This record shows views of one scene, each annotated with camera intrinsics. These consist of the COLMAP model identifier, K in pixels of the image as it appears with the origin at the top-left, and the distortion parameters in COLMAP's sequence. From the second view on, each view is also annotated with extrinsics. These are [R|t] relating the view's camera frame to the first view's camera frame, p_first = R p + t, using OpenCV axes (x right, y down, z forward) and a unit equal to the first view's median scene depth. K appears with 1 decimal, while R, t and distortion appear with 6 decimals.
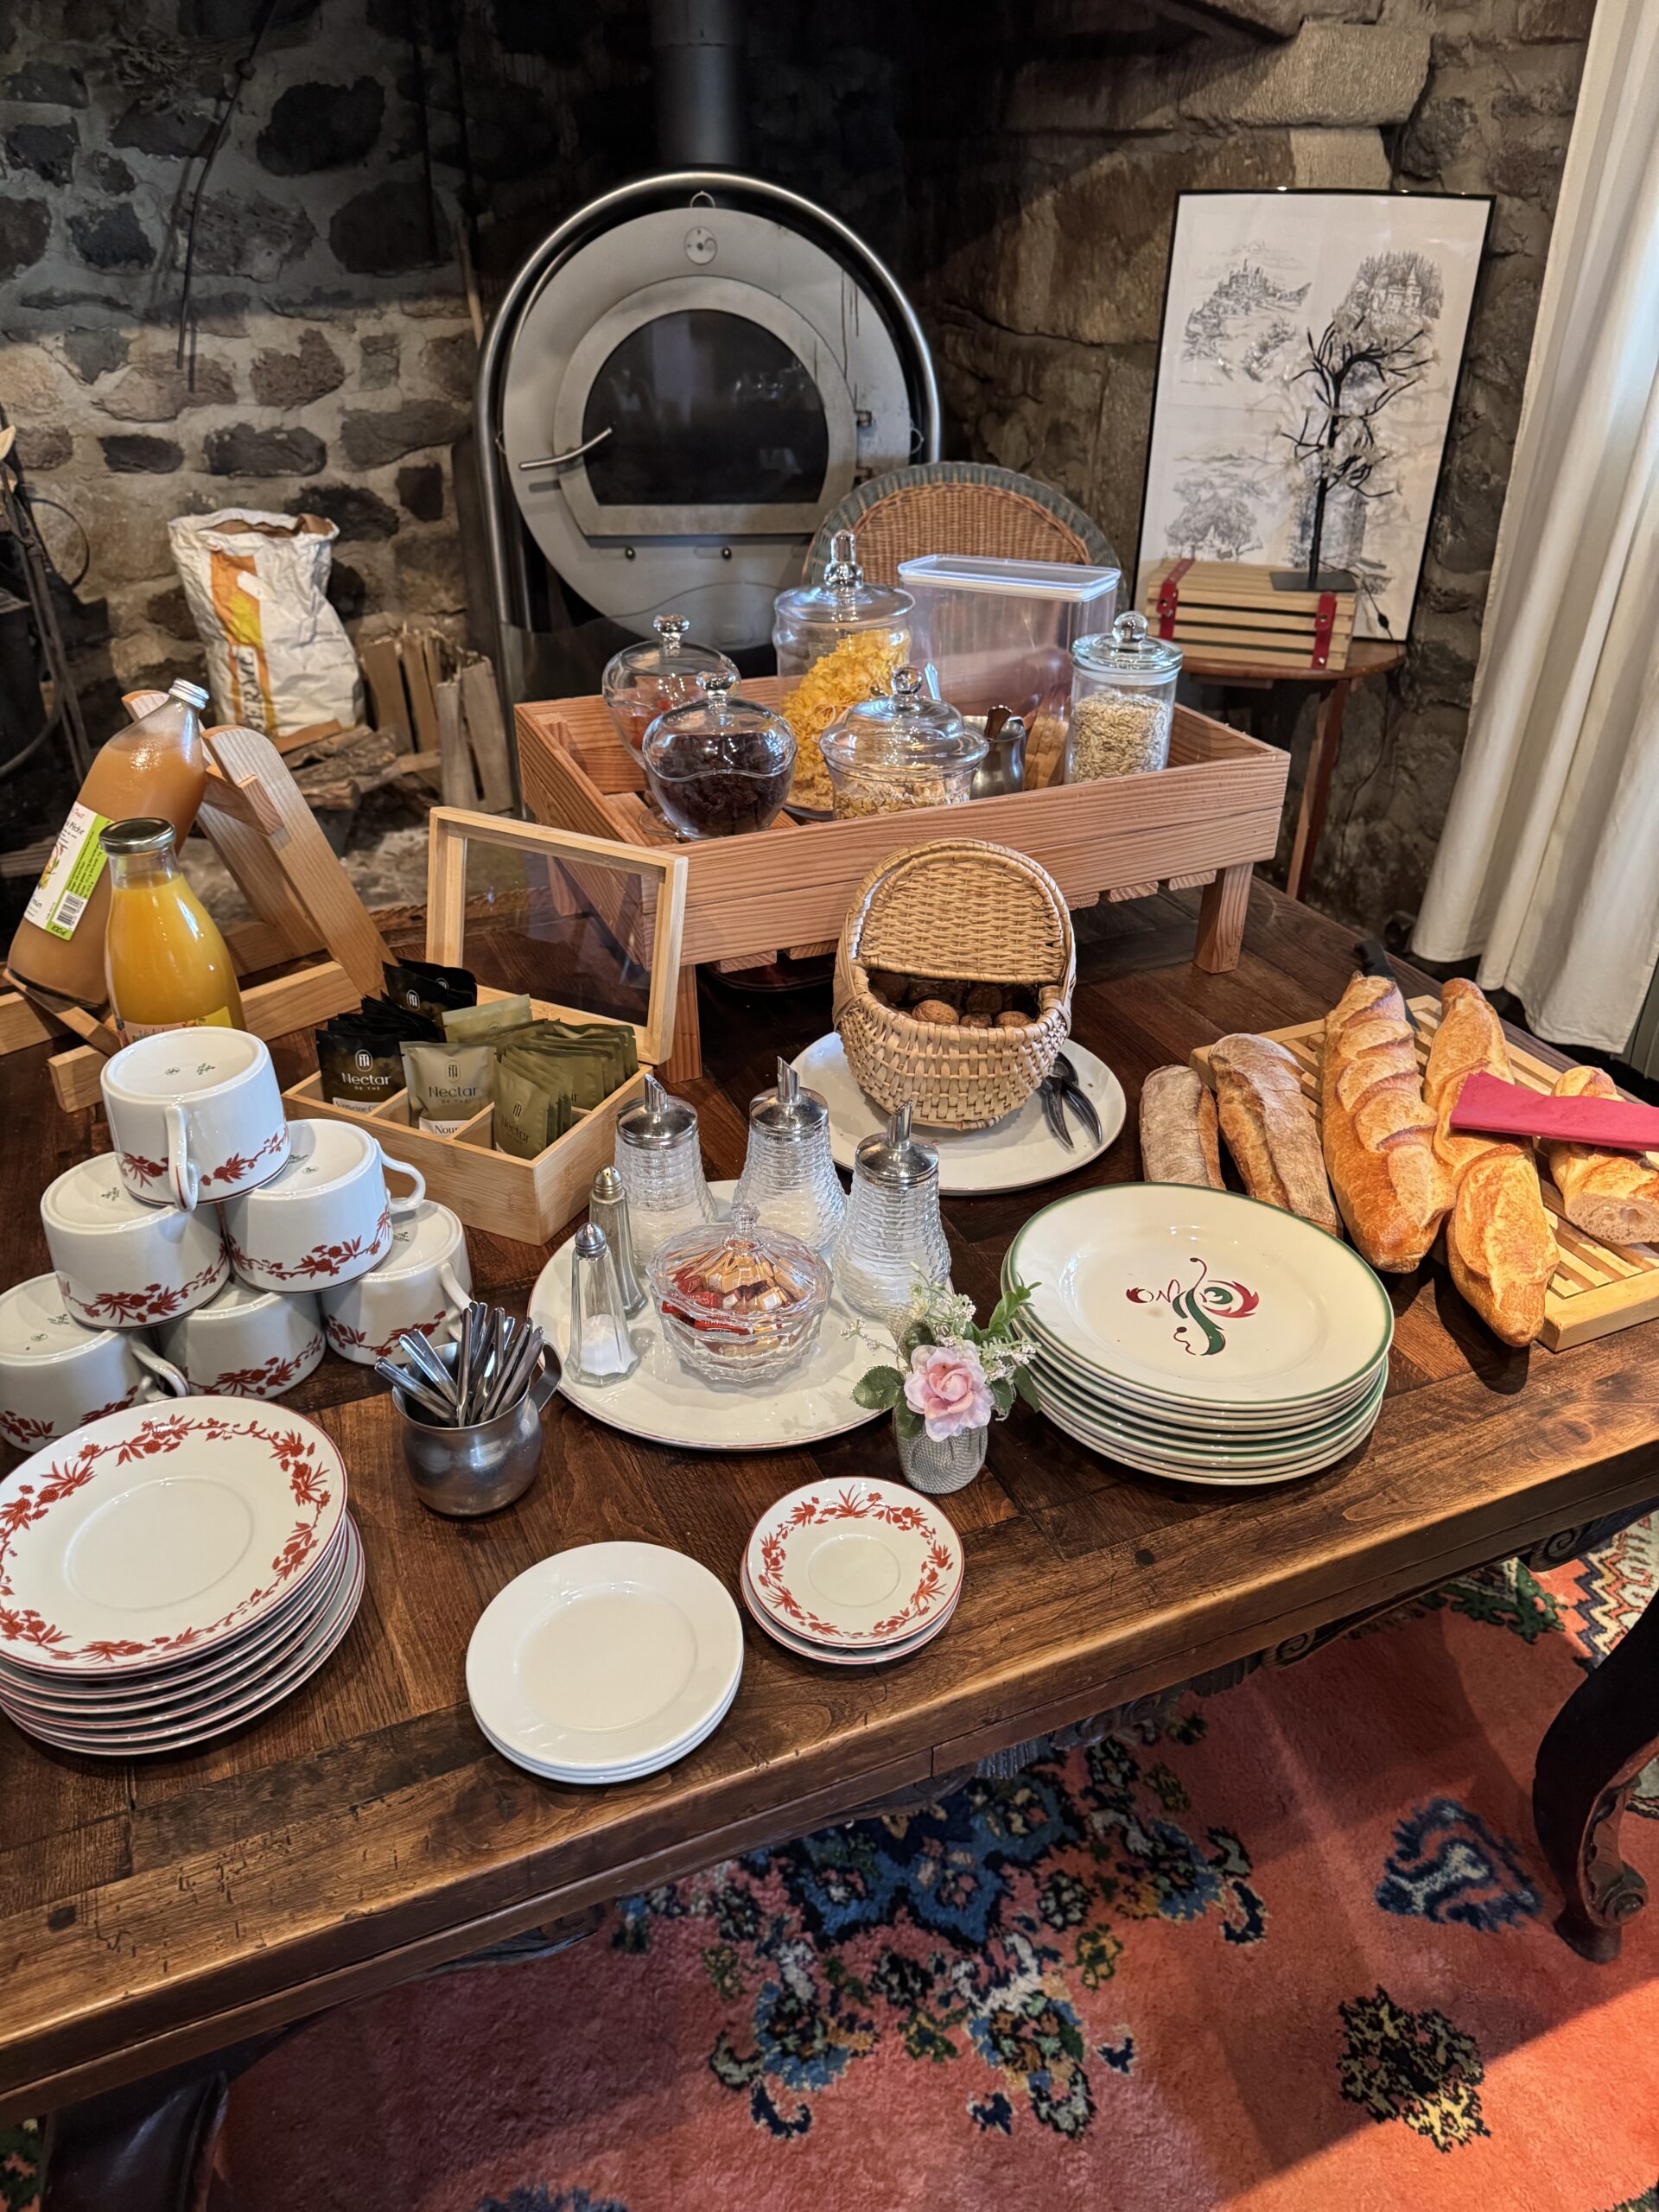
lens RADIAL K [[1578.3, 0, 829.5], [0, 1578.3, 1106.0], [0, 0, 1]] dist [0.006470, -0.007847]
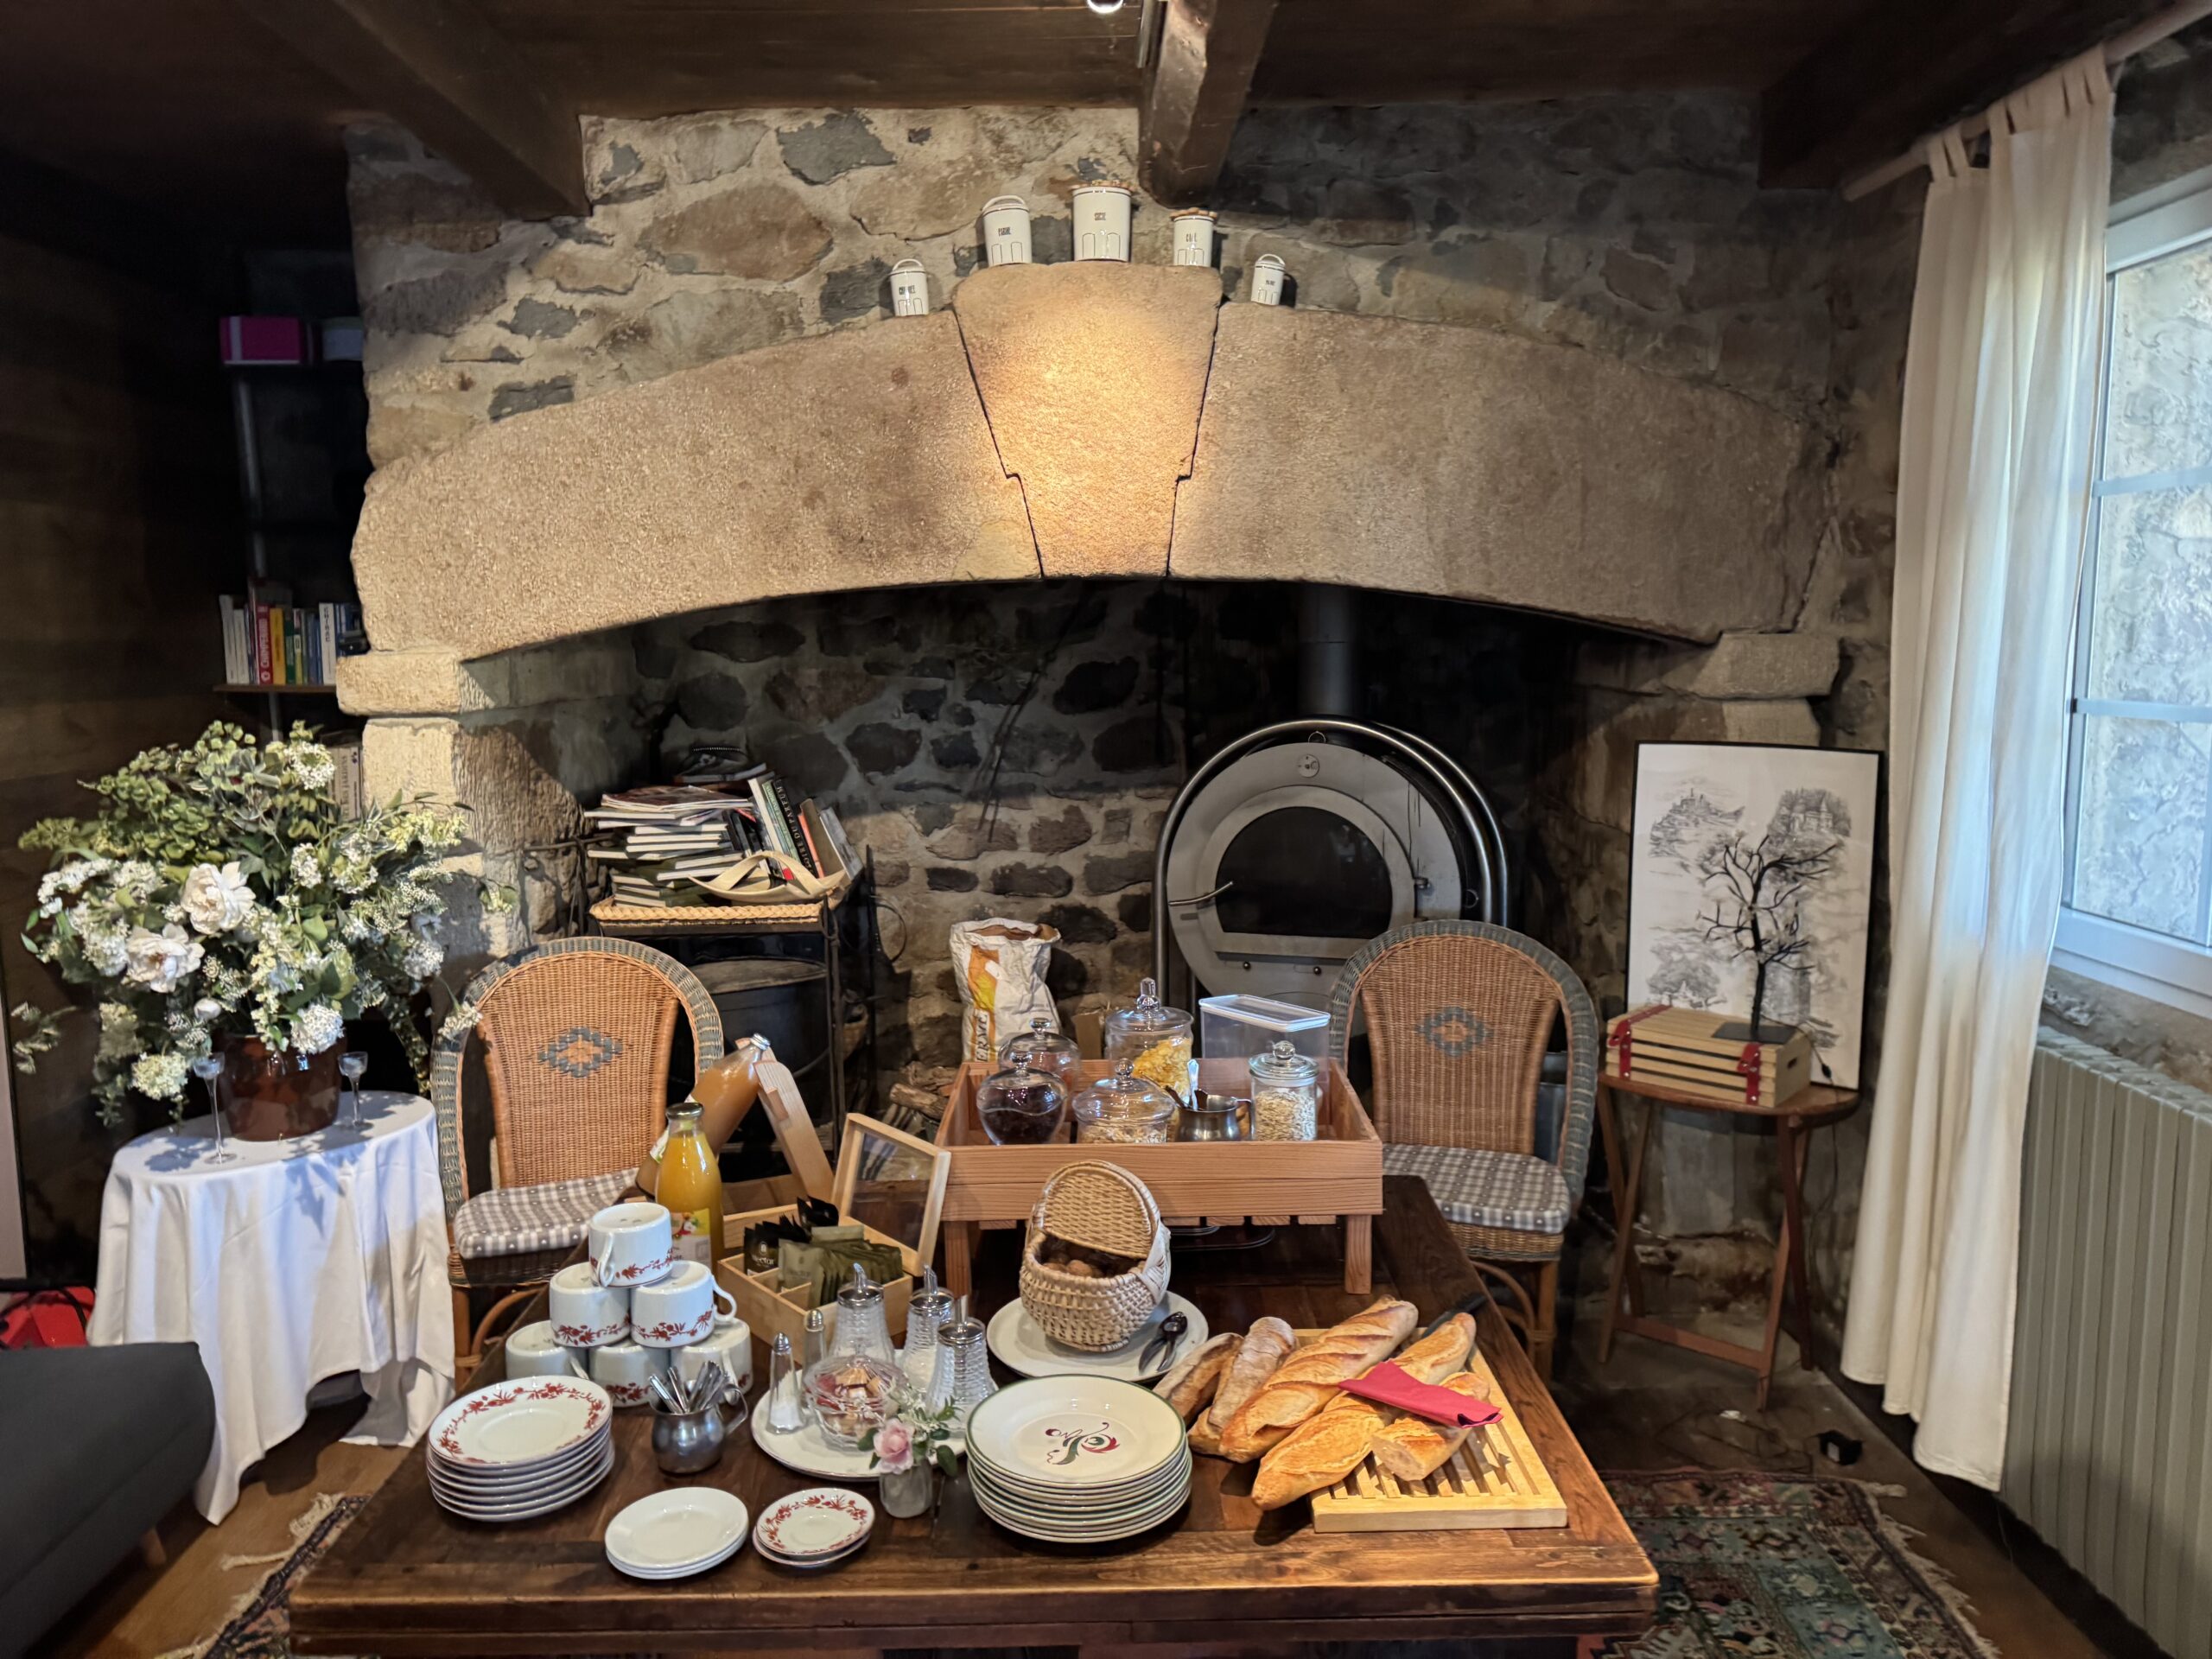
lens RADIAL K [[1584.8, 0, 1106.0], [0, 1584.8, 829.5], [0, 0, 1]] dist [0.127485, -0.315168]
pose [[0.915430, 0.033726, -0.401062, 0.317770], [-0.188106, 0.916804, -0.352259, 0.042234], [0.355816, 0.397910, 0.845614, -0.239915]]
